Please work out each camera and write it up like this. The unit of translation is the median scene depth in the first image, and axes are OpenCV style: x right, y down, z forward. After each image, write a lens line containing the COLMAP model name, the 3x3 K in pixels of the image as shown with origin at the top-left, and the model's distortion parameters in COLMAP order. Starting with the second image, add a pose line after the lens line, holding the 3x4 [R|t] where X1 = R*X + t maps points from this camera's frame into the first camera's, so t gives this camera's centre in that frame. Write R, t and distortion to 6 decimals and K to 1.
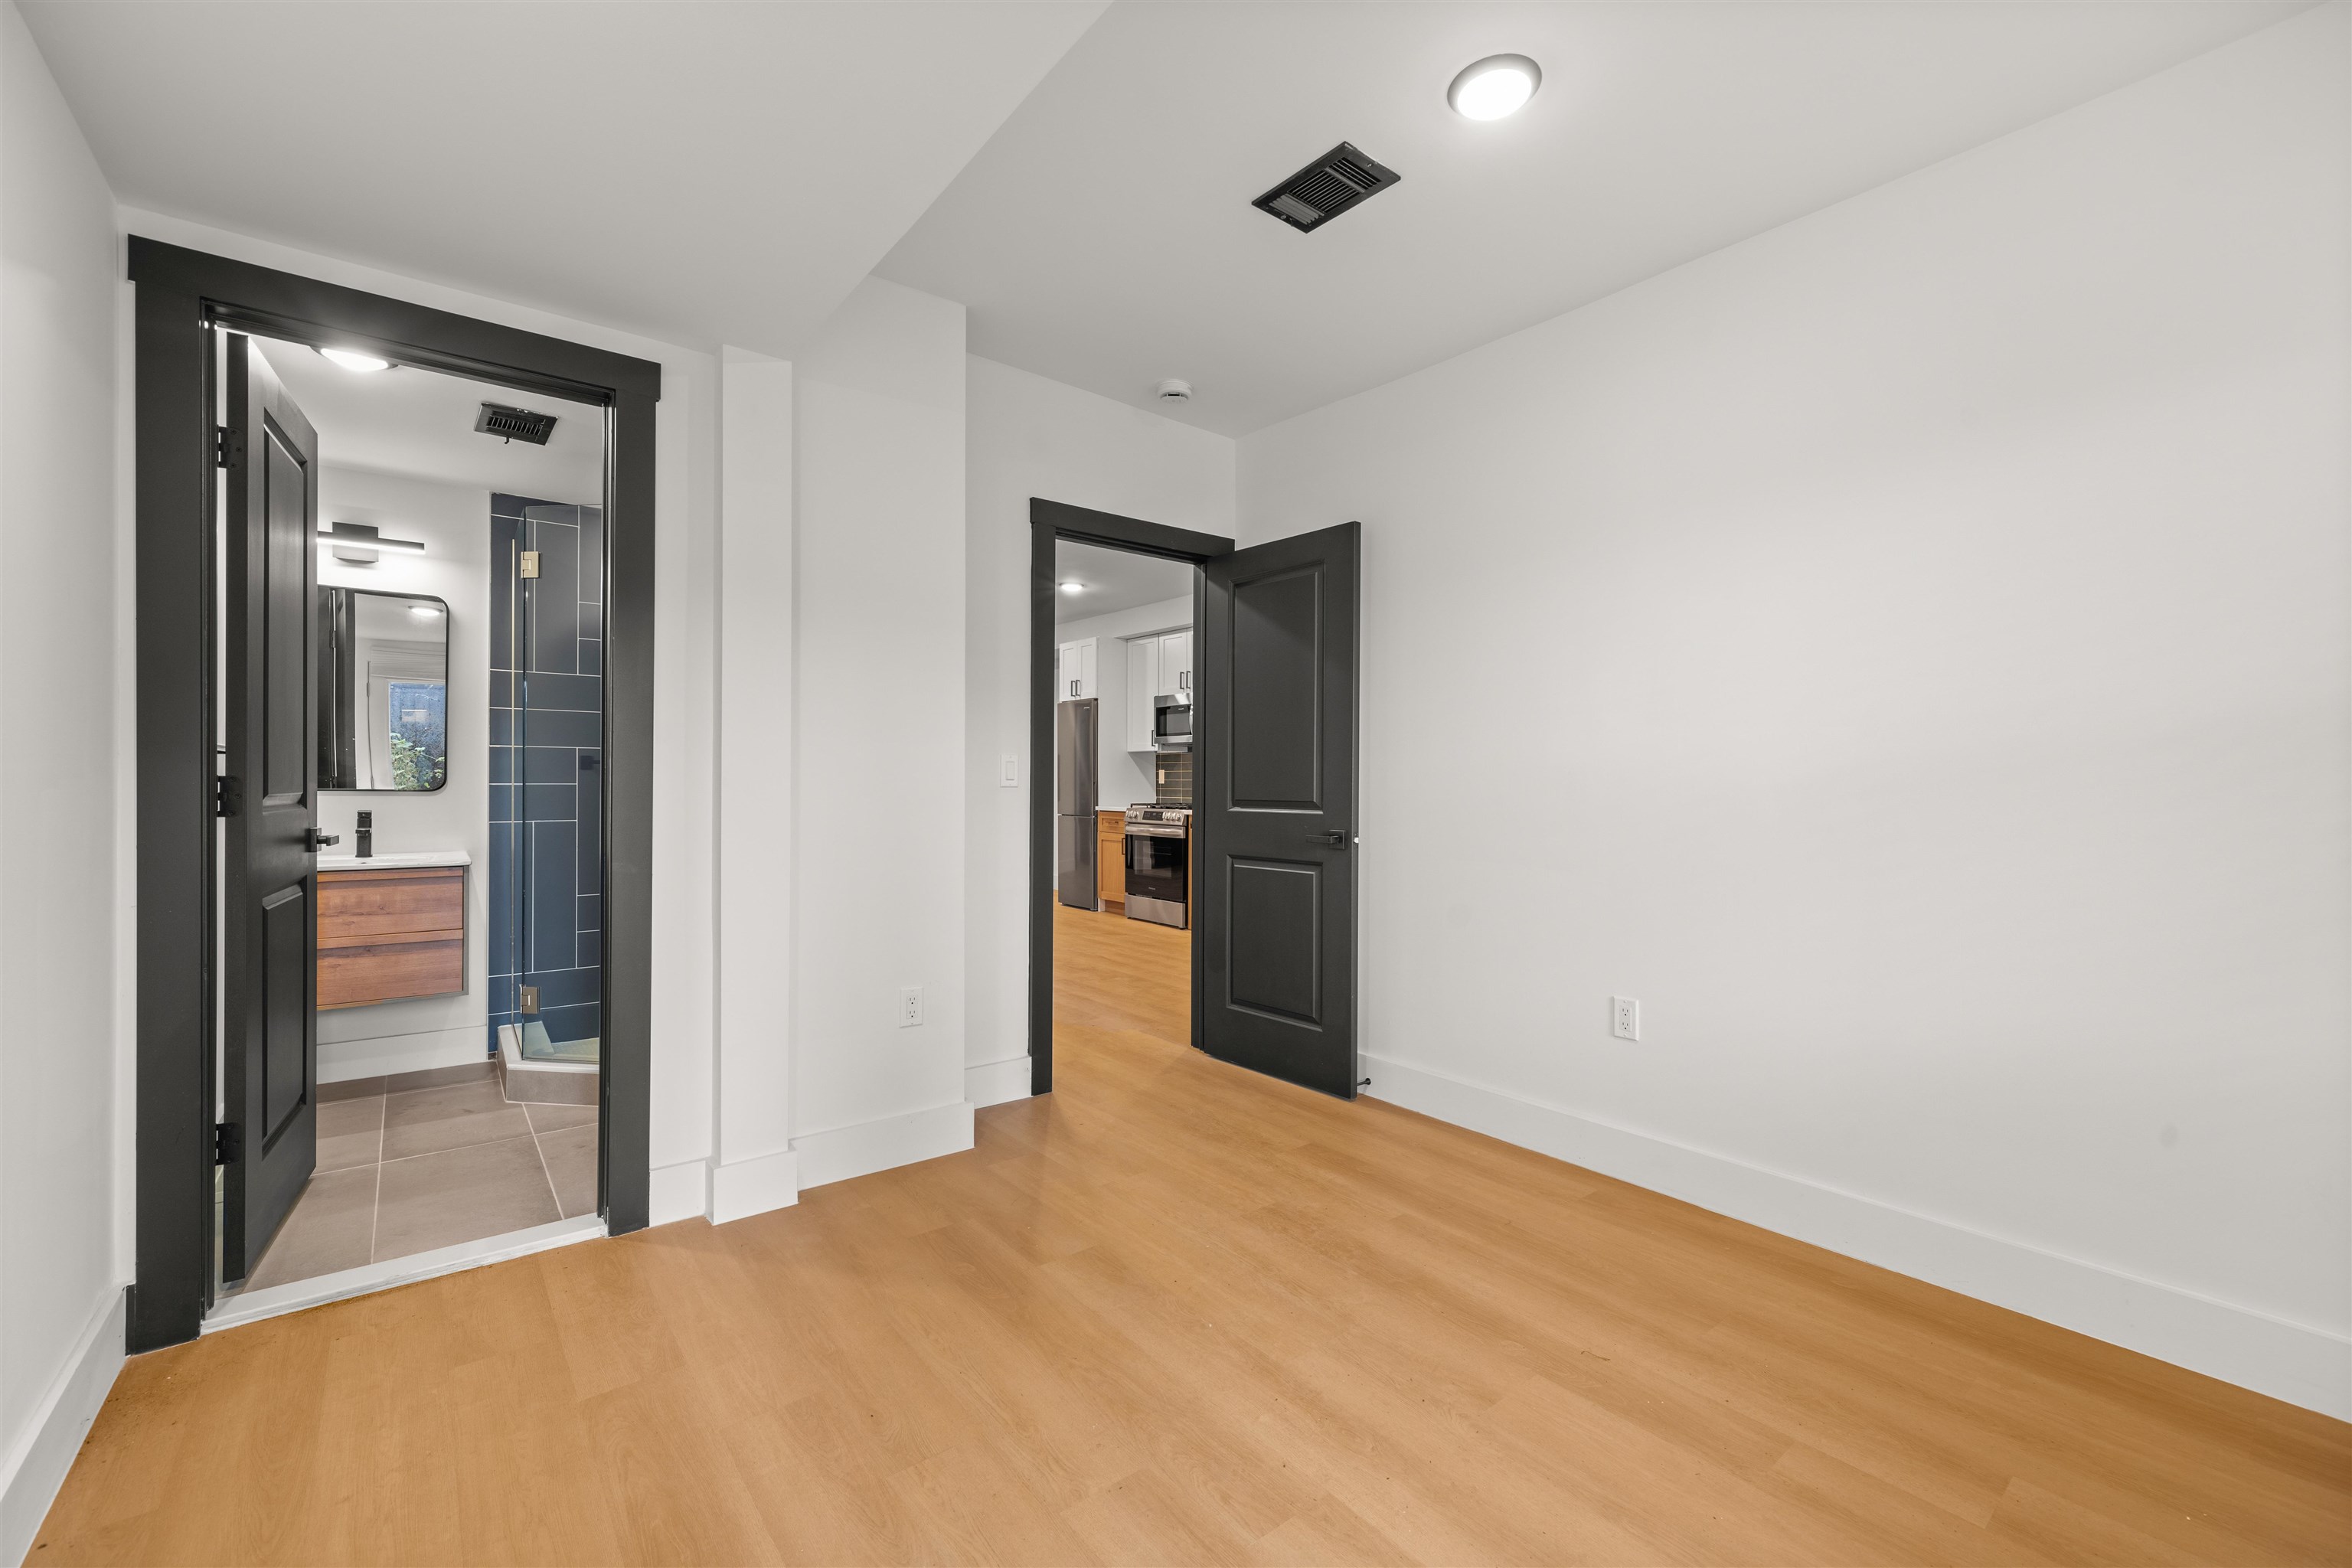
lens RADIAL K [[990.2, 0, 1176.6], [0, 990.2, 796.6], [0, 0, 1]] dist [0.000665, -0.000233]
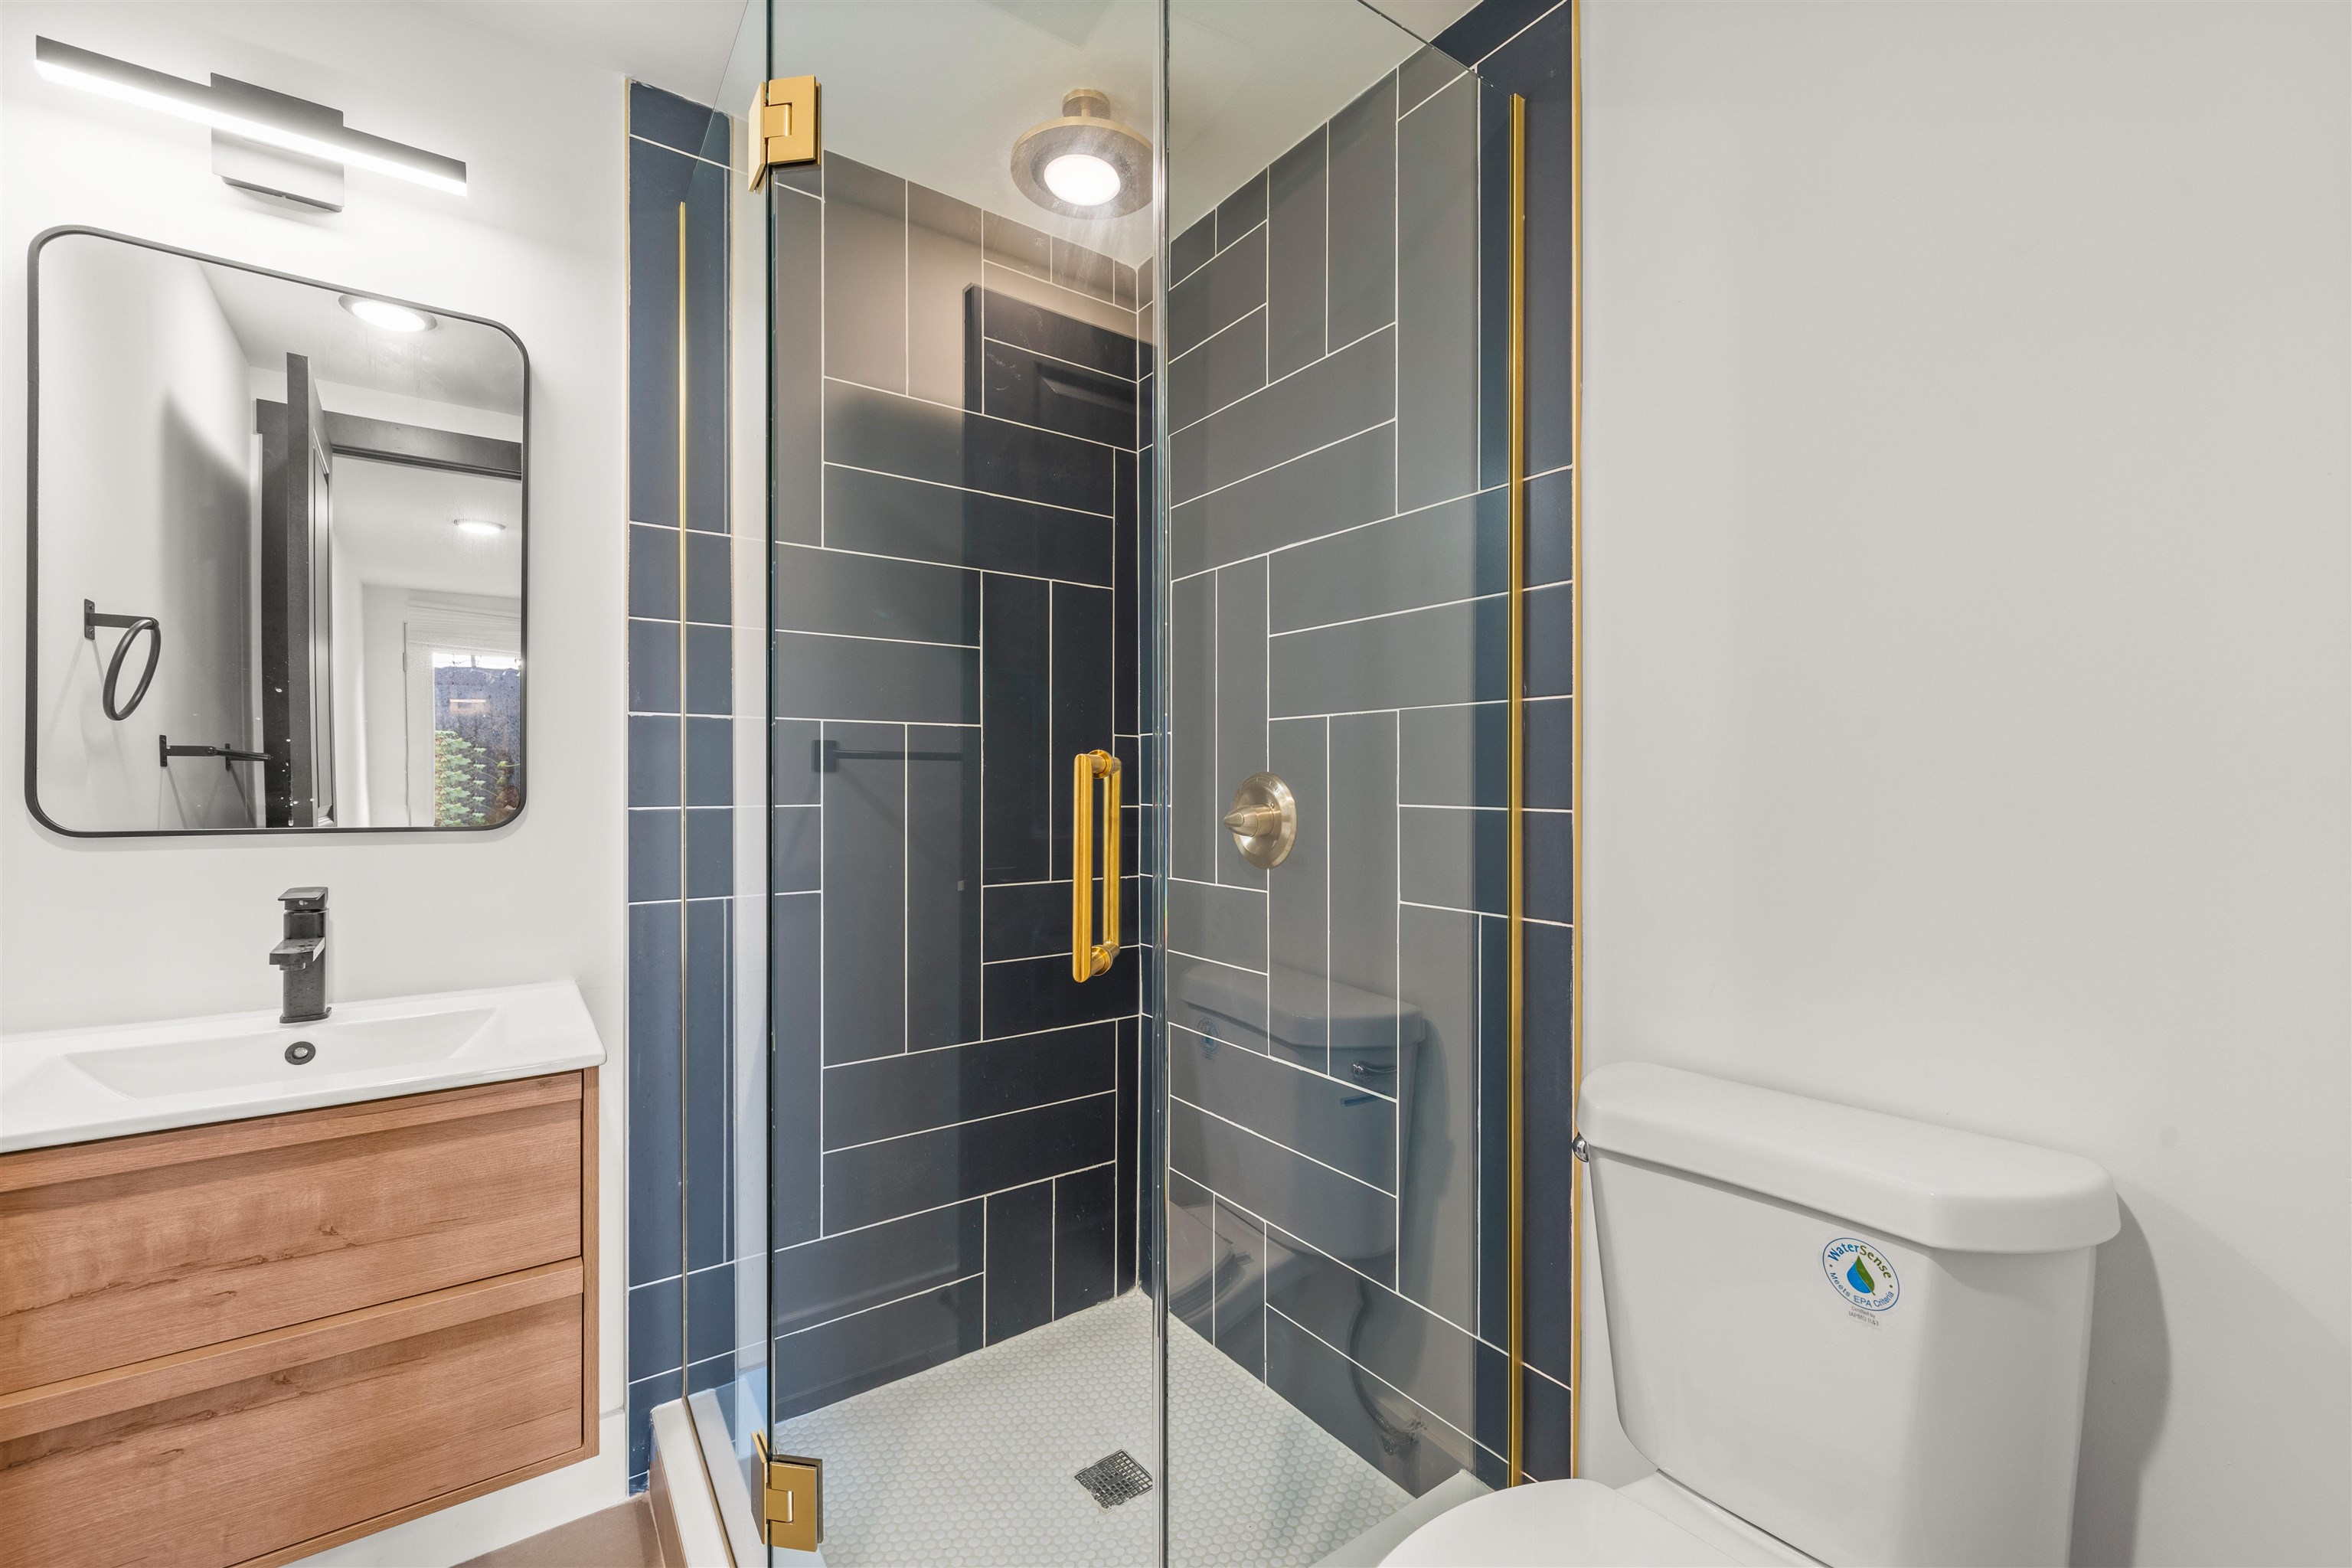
lens RADIAL K [[990.2, 0, 1160.7], [0, 990.2, 793.7], [0, 0, 1]] dist [0.000665, -0.000233]
pose [[0.998464, -0.011976, -0.054090, -0.497909], [0.011512, 0.999894, -0.008874, -0.014001], [0.054191, 0.008237, 0.998497, 0.665834]]
